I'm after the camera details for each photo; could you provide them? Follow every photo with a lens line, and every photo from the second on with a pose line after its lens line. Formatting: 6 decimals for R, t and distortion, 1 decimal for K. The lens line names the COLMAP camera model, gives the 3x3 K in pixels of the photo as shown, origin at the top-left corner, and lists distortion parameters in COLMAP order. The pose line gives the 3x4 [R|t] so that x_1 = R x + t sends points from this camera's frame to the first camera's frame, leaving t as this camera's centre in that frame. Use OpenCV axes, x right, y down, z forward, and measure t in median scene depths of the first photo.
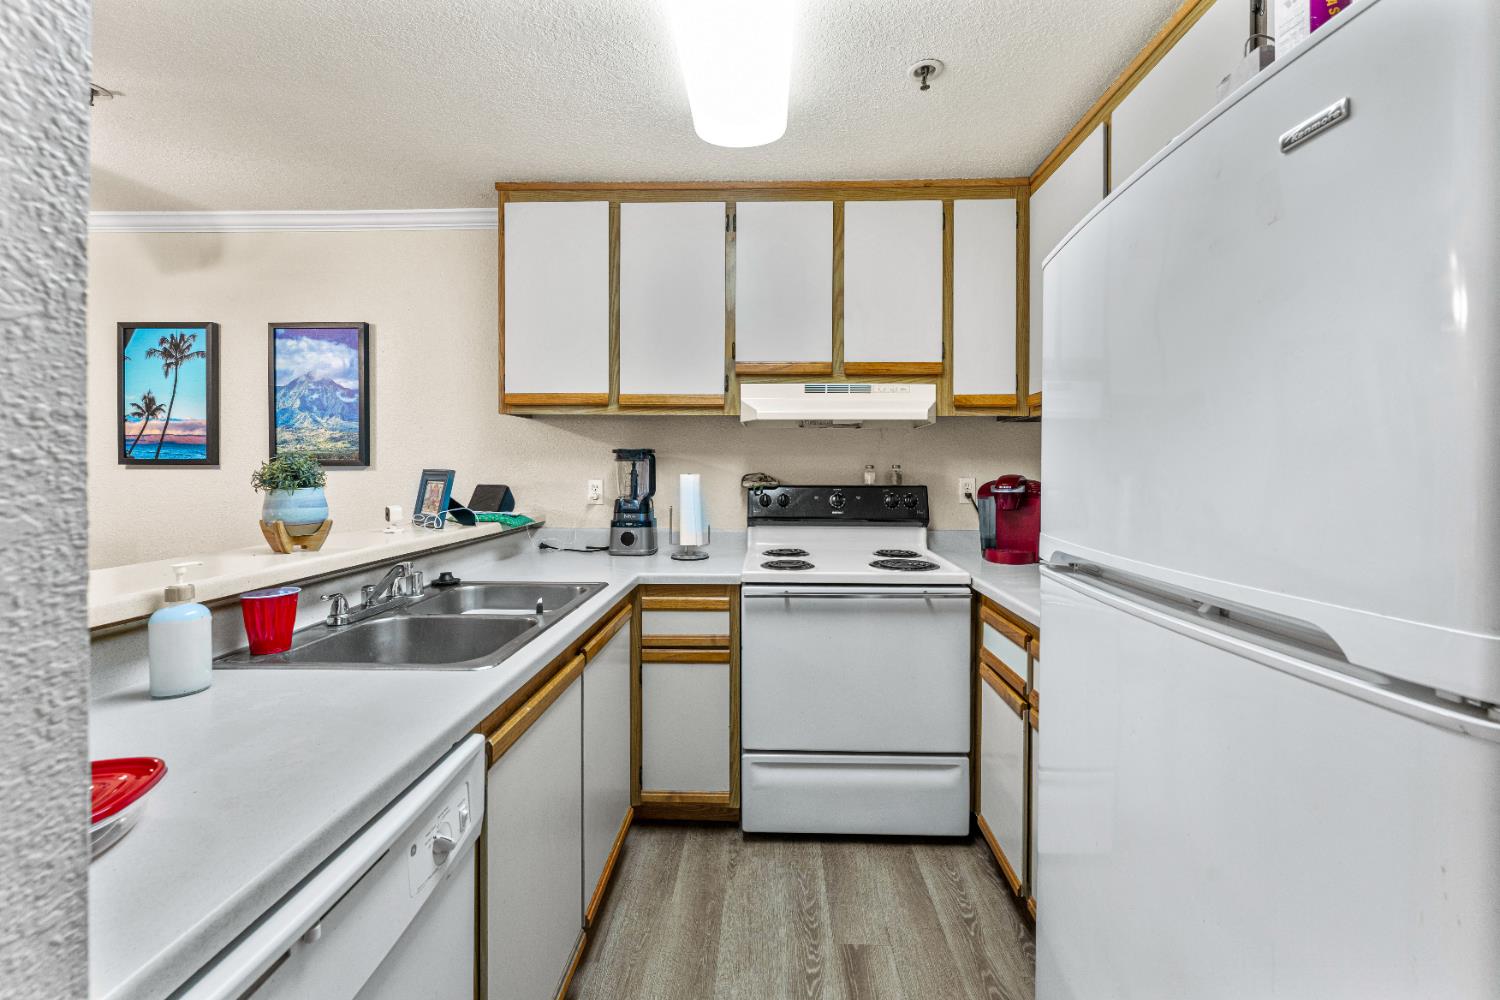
lens RADIAL K [[654.4, 0, 741.7], [0, 654.4, 466.7], [0, 0, 1]] dist [0.012976, 0.000119]
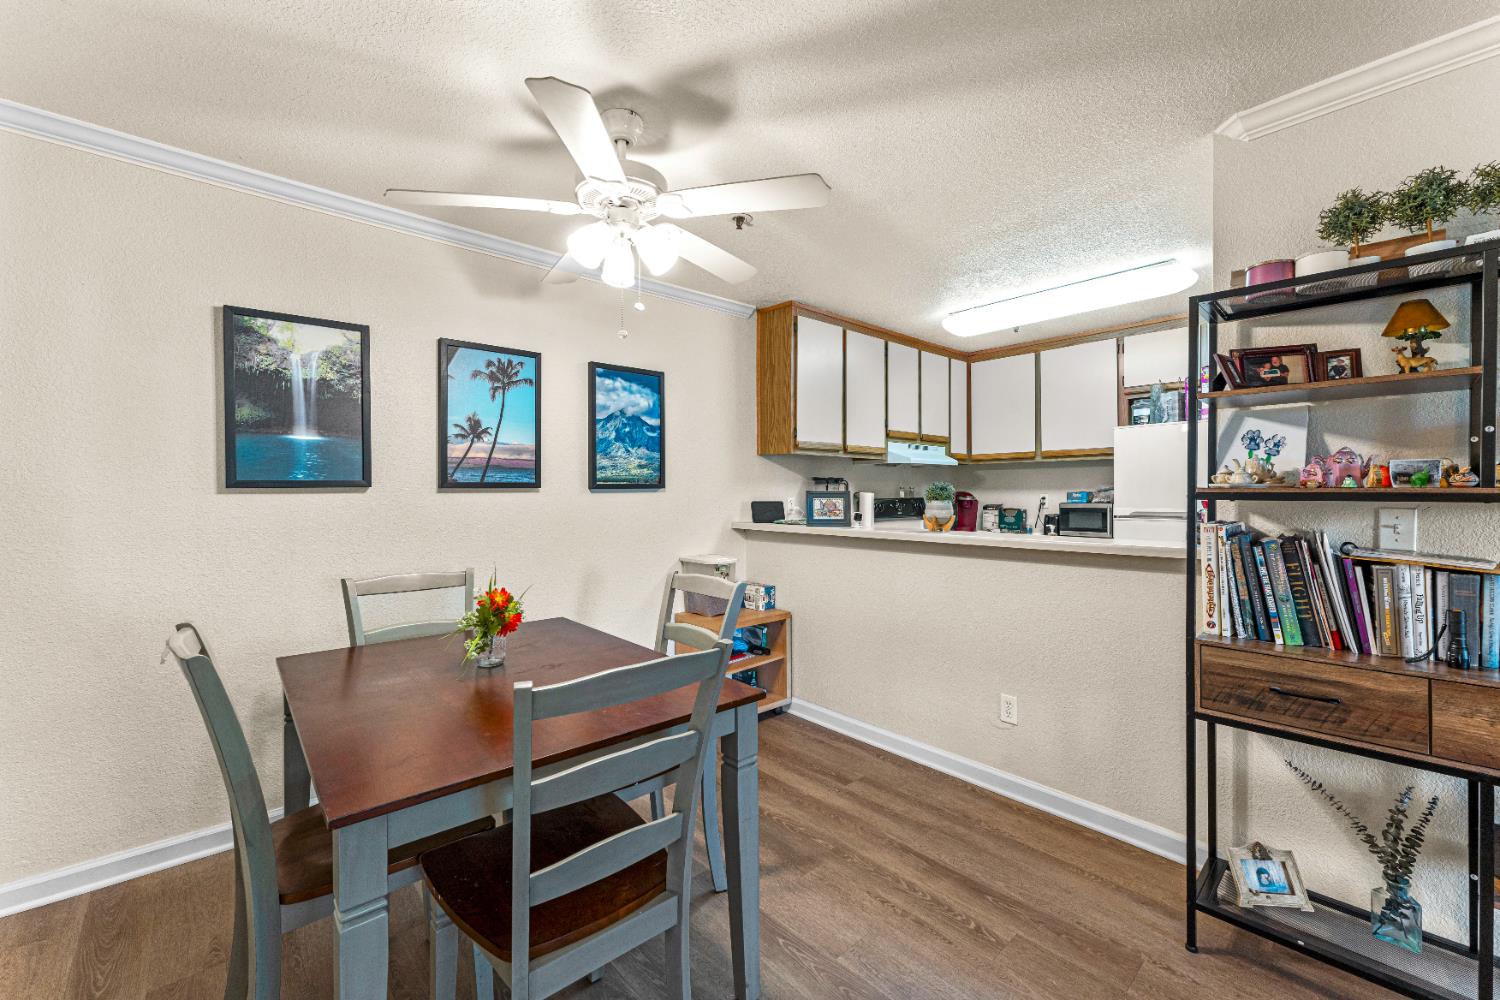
lens RADIAL K [[610.6, 0, 749.6], [0, 610.6, 495.8], [0, 0, 1]] dist [-0.001448, 0.000004]
pose [[0.712860, -0.009769, 0.701239, -1.253196], [0.010602, 0.999939, 0.003152, 0.010035], [-0.701227, 0.005188, 0.712919, 0.069536]]
